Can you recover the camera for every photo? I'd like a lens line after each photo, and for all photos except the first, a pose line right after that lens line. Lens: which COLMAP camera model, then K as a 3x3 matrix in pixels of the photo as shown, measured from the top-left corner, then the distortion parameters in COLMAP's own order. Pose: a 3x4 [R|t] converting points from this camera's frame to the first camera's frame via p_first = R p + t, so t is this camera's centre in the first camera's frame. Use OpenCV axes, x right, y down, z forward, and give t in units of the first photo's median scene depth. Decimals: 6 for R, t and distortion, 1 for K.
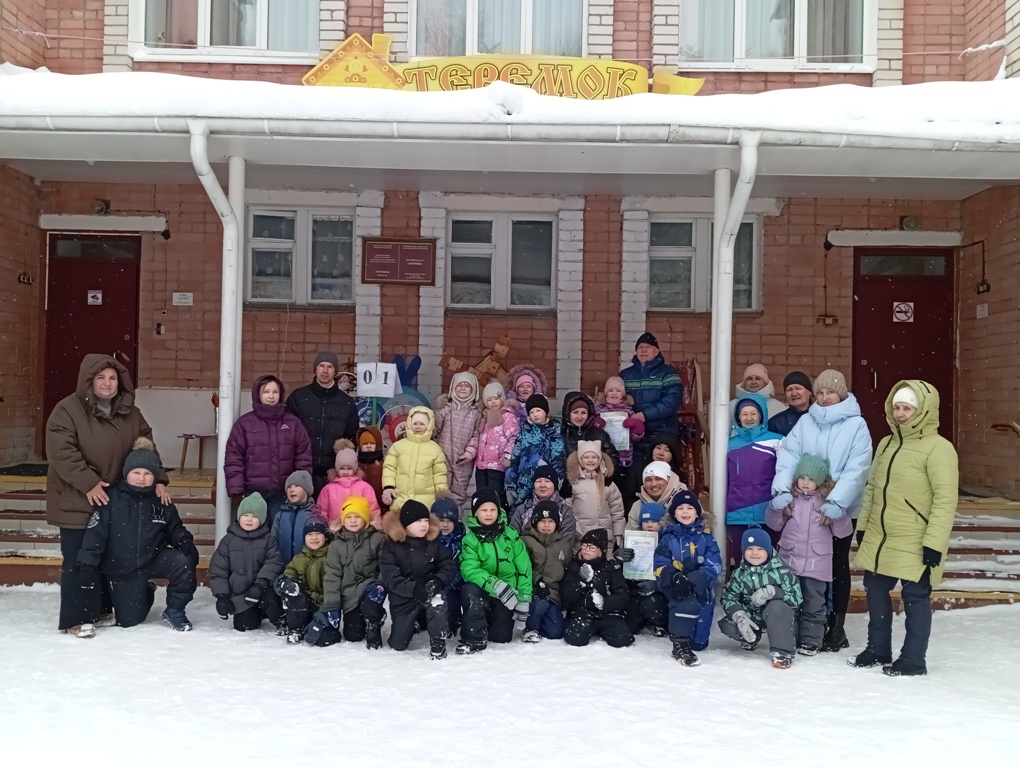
lens RADIAL K [[840.9, 0, 490.4], [0, 840.9, 403.1], [0, 0, 1]] dist [0.057964, -0.066075]
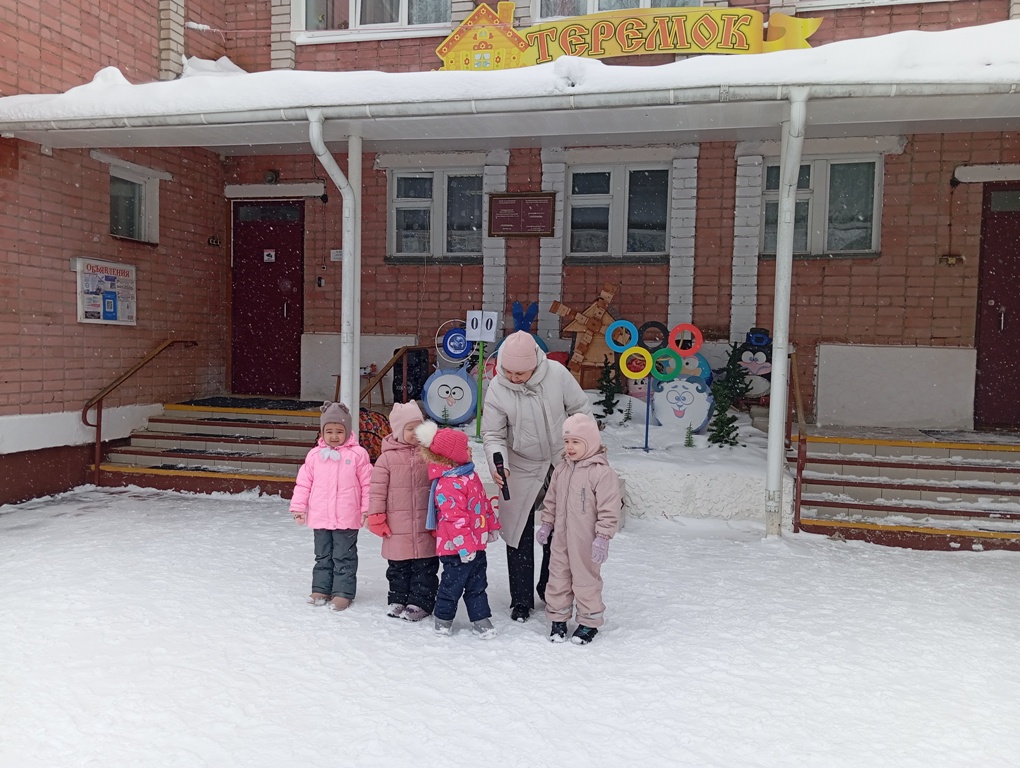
lens RADIAL K [[850.4, 0, 511.3], [0, 850.4, 394.8], [0, 0, 1]] dist [0.053222, -0.068860]
pose [[0.975726, 0.010552, -0.218741, 0.120000], [0.002387, 0.998267, 0.058804, -0.001913], [0.218982, -0.057898, 0.974010, -0.083561]]
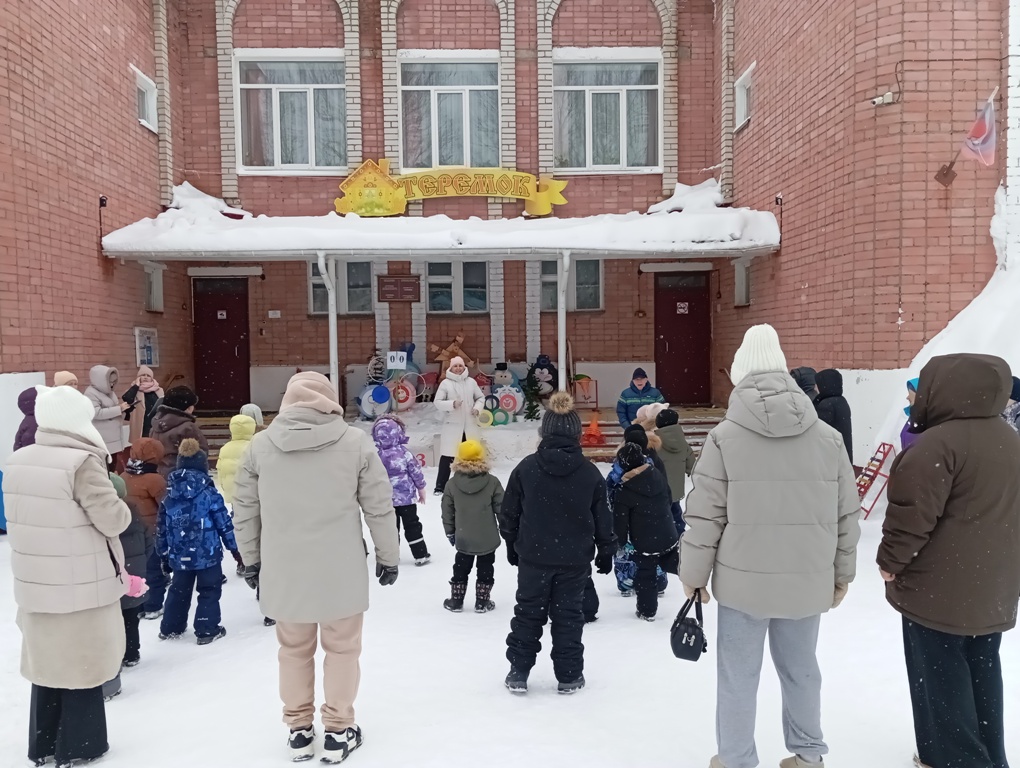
lens RADIAL K [[882.4, 0, 494.3], [0, 882.4, 391.4], [0, 0, 1]] dist [0.039080, -0.020321]
pose [[0.997717, -0.039331, 0.054900, -0.020251], [0.036606, 0.998089, 0.049788, -0.039260], [-0.056753, -0.047665, 0.997250, -0.850627]]
